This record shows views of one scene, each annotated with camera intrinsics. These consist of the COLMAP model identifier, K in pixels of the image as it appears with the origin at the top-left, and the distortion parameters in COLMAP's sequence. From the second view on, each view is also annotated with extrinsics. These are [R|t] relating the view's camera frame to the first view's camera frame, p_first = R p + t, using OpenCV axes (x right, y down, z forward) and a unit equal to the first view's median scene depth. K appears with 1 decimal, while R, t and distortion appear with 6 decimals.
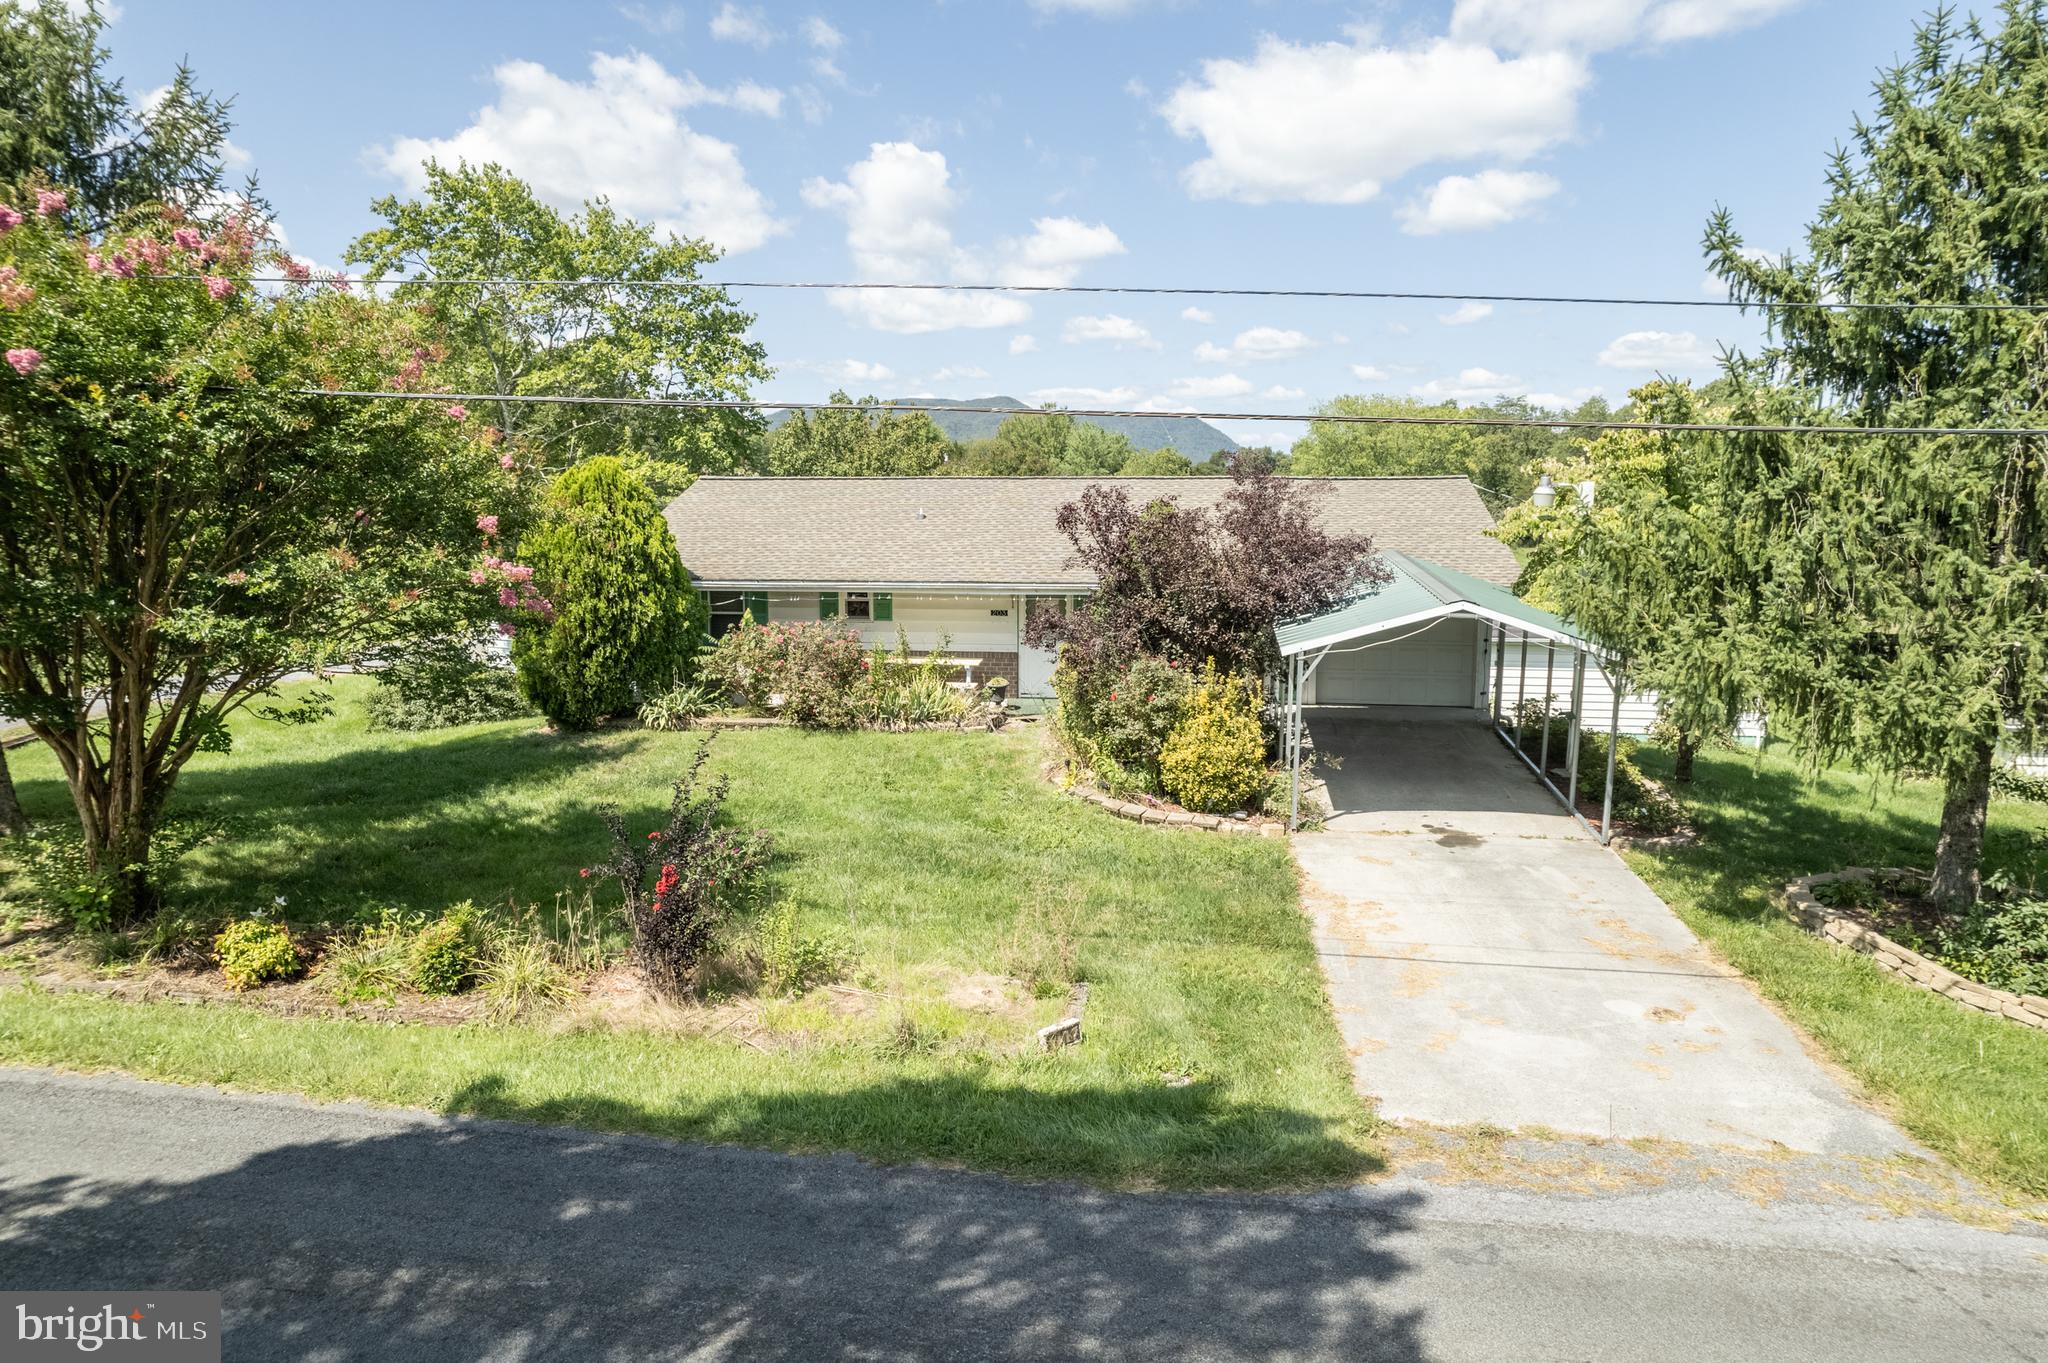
lens RADIAL K [[1301.9, 0, 1034.6], [0, 1301.9, 678.8], [0, 0, 1]] dist [-0.074693, 0.065156]
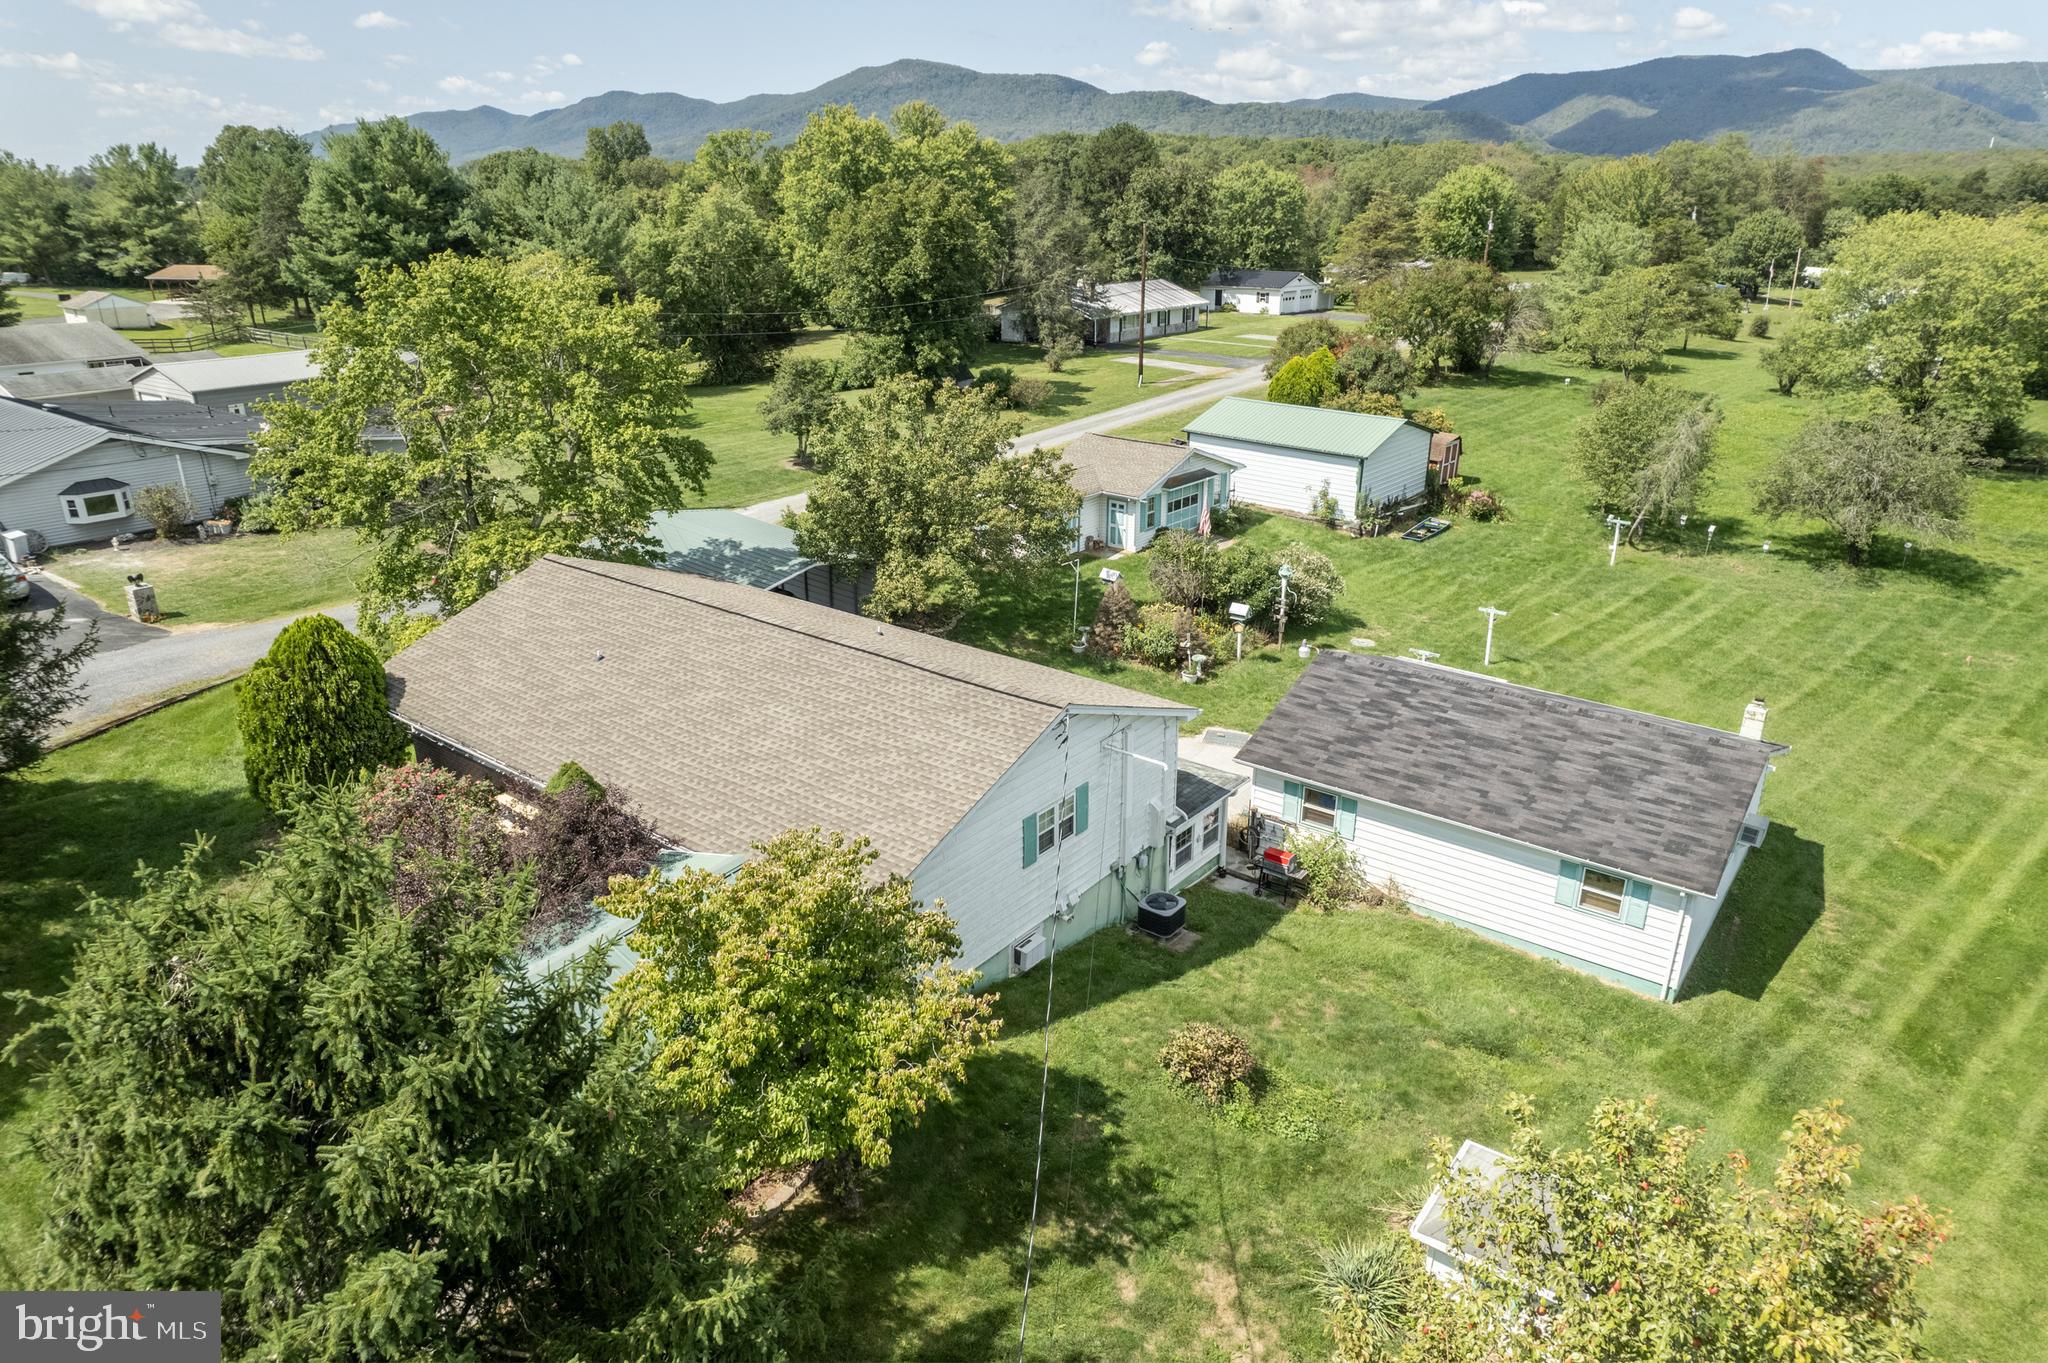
lens RADIAL K [[1301.9, 0, 1042.3], [0, 1301.9, 679.9], [0, 0, 1]] dist [-0.074693, 0.065156]
pose [[0.867326, 0.180996, -0.463666, 1.152714], [-0.067121, 0.965563, 0.251360, -0.625162], [0.493195, -0.186889, 0.849607, 0.380012]]
